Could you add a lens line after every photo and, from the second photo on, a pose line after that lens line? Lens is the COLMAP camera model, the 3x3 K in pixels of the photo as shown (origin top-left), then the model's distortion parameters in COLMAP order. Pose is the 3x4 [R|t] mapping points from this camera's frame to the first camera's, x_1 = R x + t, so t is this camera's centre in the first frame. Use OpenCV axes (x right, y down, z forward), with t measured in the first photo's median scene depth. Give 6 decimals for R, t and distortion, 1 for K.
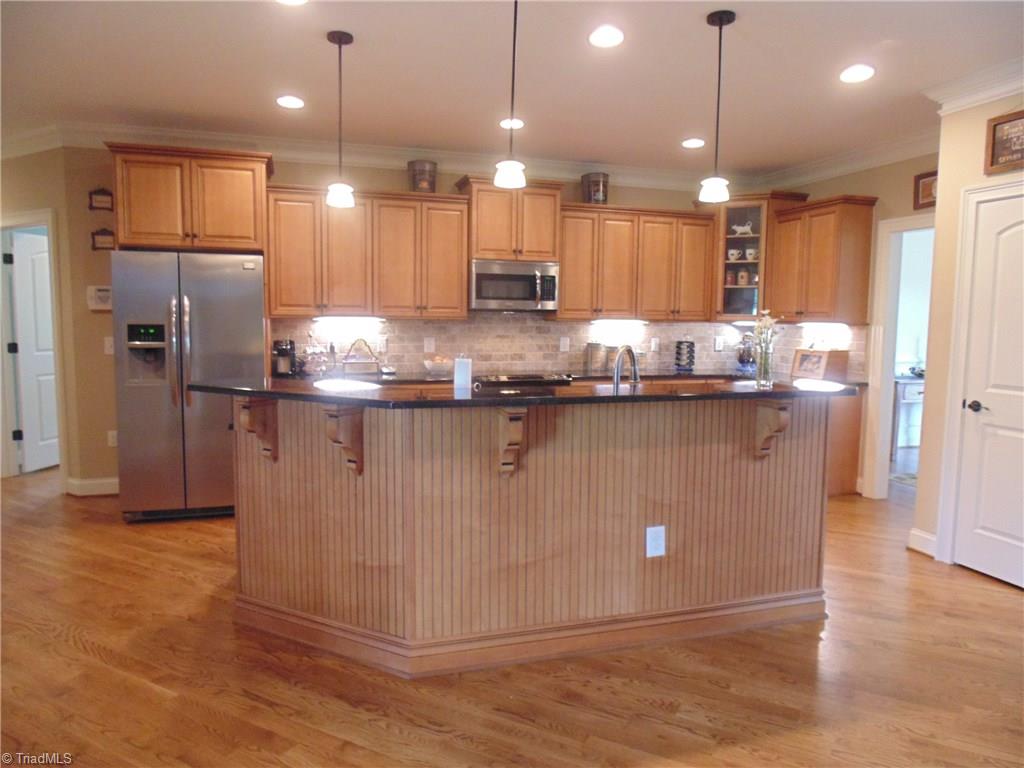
lens RADIAL K [[681.9, 0, 509.3], [0, 681.9, 381.2], [0, 0, 1]] dist [-0.017417, 0.000296]
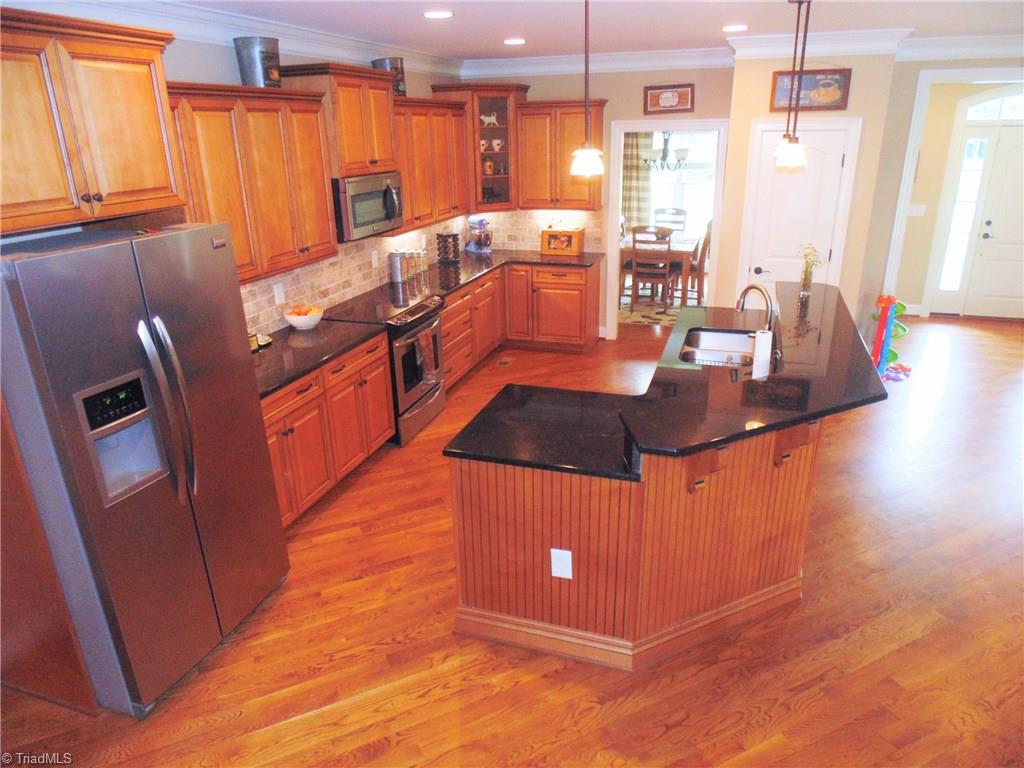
lens RADIAL K [[681.9, 0, 512.5], [0, 681.9, 382.1], [0, 0, 1]] dist [-0.017417, 0.000296]
pose [[0.588241, -0.305361, 0.748817, -0.549937], [0.106636, 0.947172, 0.302479, -0.157605], [-0.801624, -0.098079, 0.589728, 0.326080]]
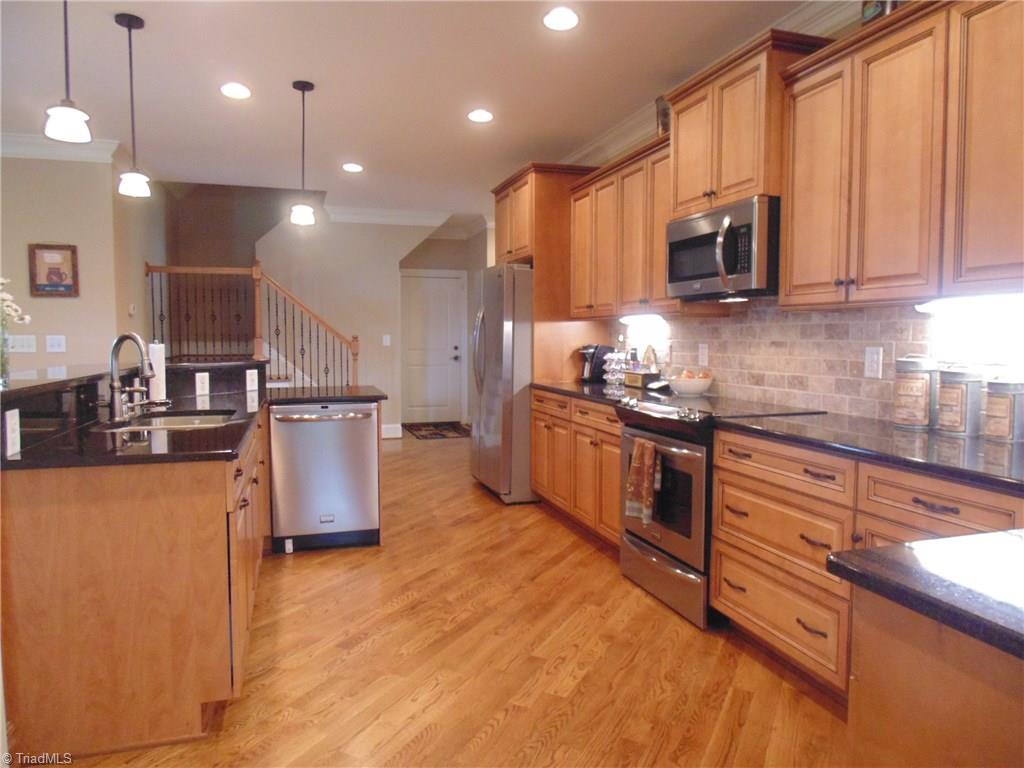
lens RADIAL K [[681.9, 0, 512.0], [0, 681.9, 384.0], [0, 0, 1]] dist [-0.017417, 0.000296]
pose [[0.006500, 0.058232, -0.998282, 0.553478], [-0.098524, 0.993483, 0.057310, -0.043440], [0.995113, 0.097982, 0.012195, 0.784573]]
